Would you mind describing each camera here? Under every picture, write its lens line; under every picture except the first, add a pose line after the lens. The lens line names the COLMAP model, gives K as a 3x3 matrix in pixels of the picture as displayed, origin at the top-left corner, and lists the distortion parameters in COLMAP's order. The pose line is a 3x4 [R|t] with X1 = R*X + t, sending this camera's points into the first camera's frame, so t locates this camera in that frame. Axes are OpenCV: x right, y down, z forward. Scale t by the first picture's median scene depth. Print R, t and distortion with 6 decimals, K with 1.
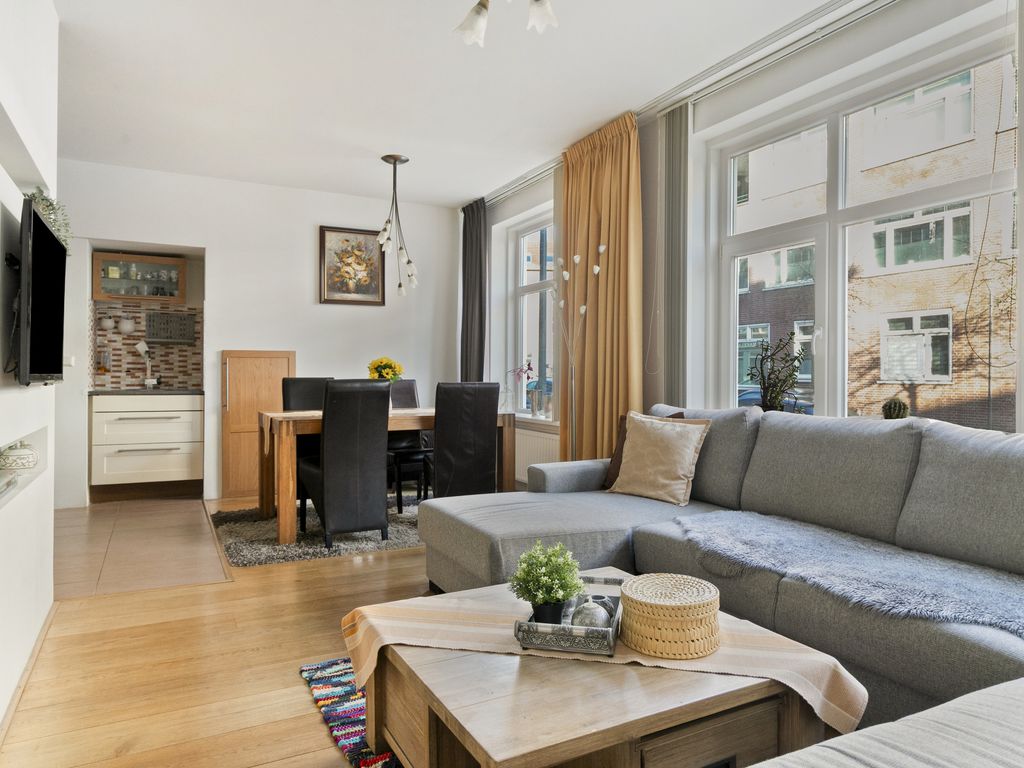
lens RADIAL K [[694.8, 0, 521.6], [0, 694.8, 376.6], [0, 0, 1]] dist [0.000130, 0.000387]
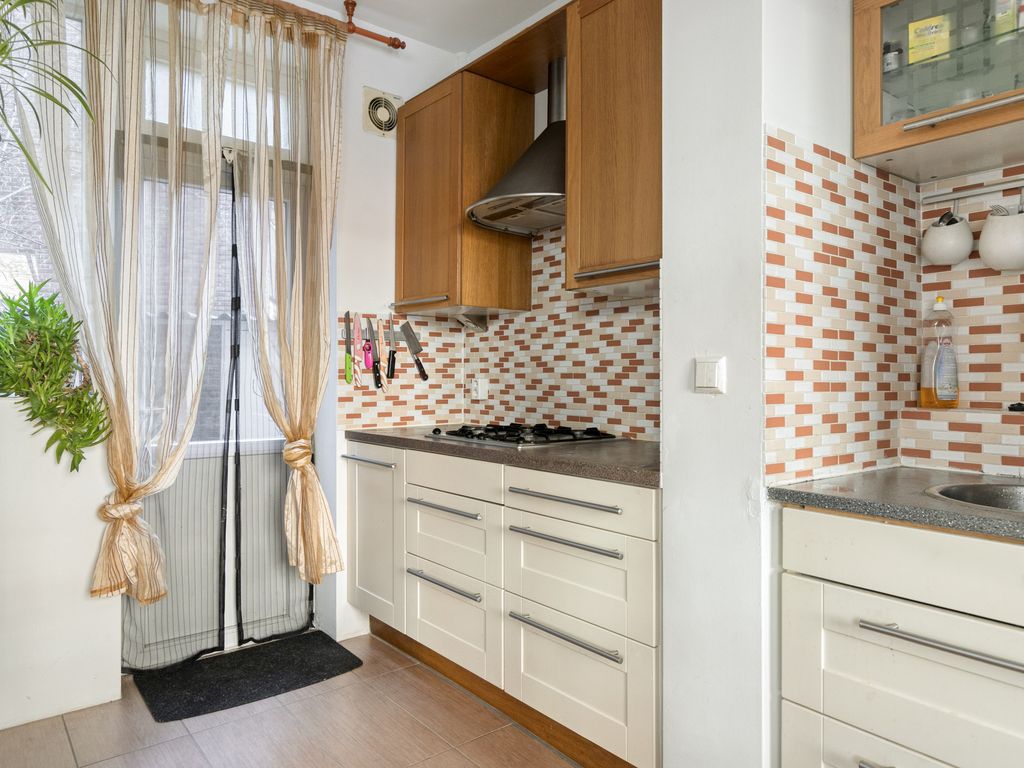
lens RADIAL K [[694.8, 0, 521.6], [0, 694.8, 376.6], [0, 0, 1]] dist [0.000130, 0.000387]
pose [[0.194068, -0.004848, -0.980976, -0.338246], [-0.004585, 0.999972, -0.005849, -0.017123], [0.980977, 0.005633, 0.194040, 0.757930]]
